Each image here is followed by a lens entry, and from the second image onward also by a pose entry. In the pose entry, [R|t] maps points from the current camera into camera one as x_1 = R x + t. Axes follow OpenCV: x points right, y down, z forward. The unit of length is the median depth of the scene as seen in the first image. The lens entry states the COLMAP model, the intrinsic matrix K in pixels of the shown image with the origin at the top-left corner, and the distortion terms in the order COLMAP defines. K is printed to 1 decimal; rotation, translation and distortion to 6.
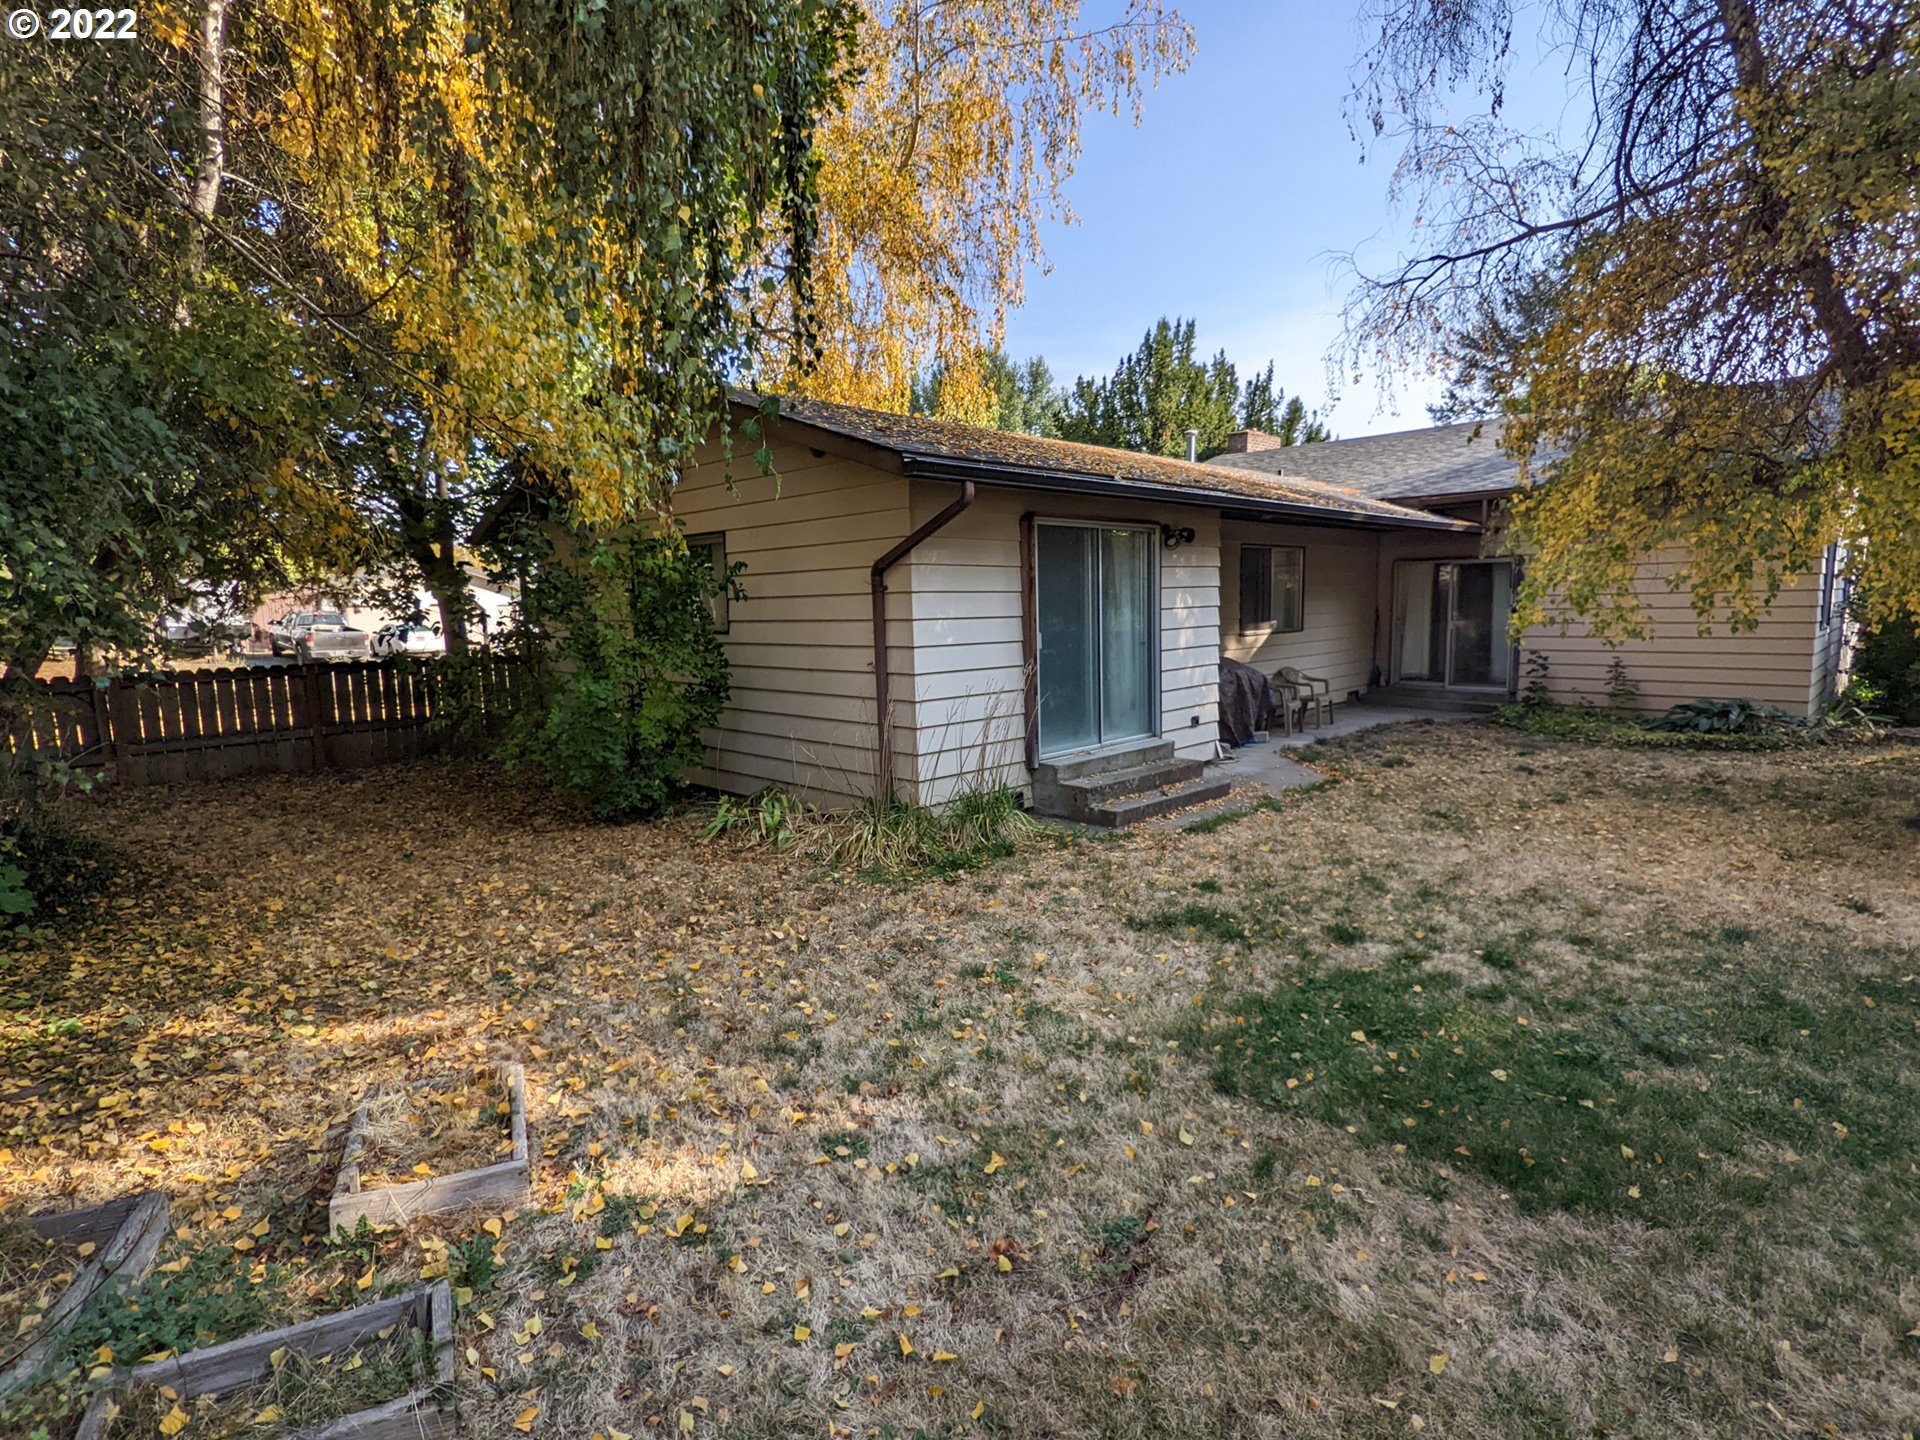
lens RADIAL K [[920.7, 0, 961.7], [0, 920.7, 727.6], [0, 0, 1]] dist [0.000753, 0.000431]
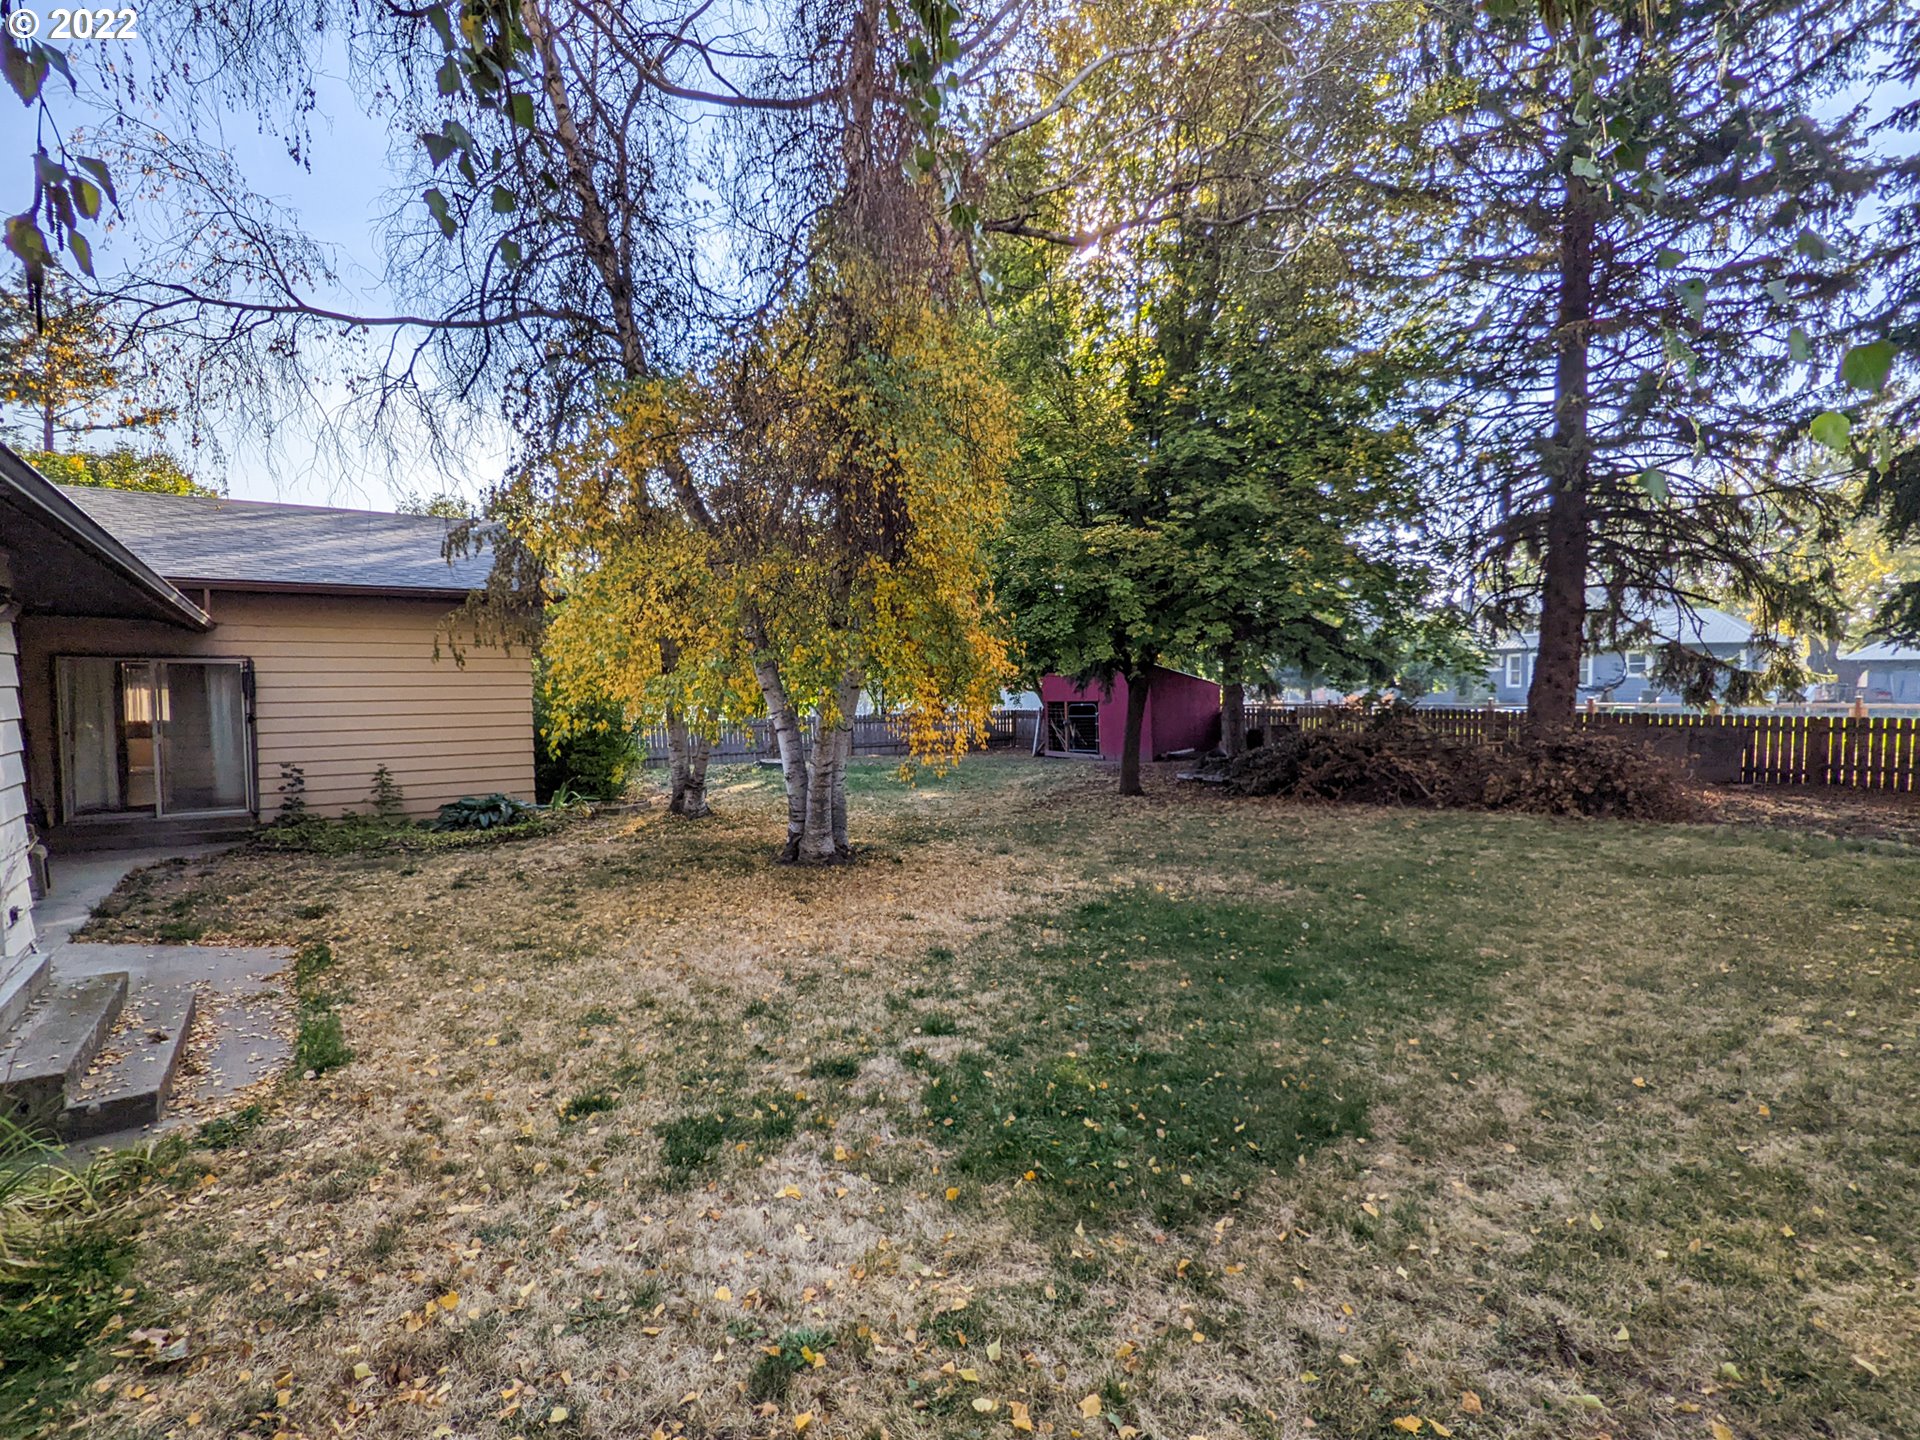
lens RADIAL K [[920.7, 0, 961.7], [0, 920.7, 727.6], [0, 0, 1]] dist [0.000753, 0.000431]
pose [[0.192436, -0.025057, 0.980990, -0.425173], [0.137844, 0.990452, -0.001742, -0.087465], [-0.971580, 0.135559, 0.194052, 0.622646]]
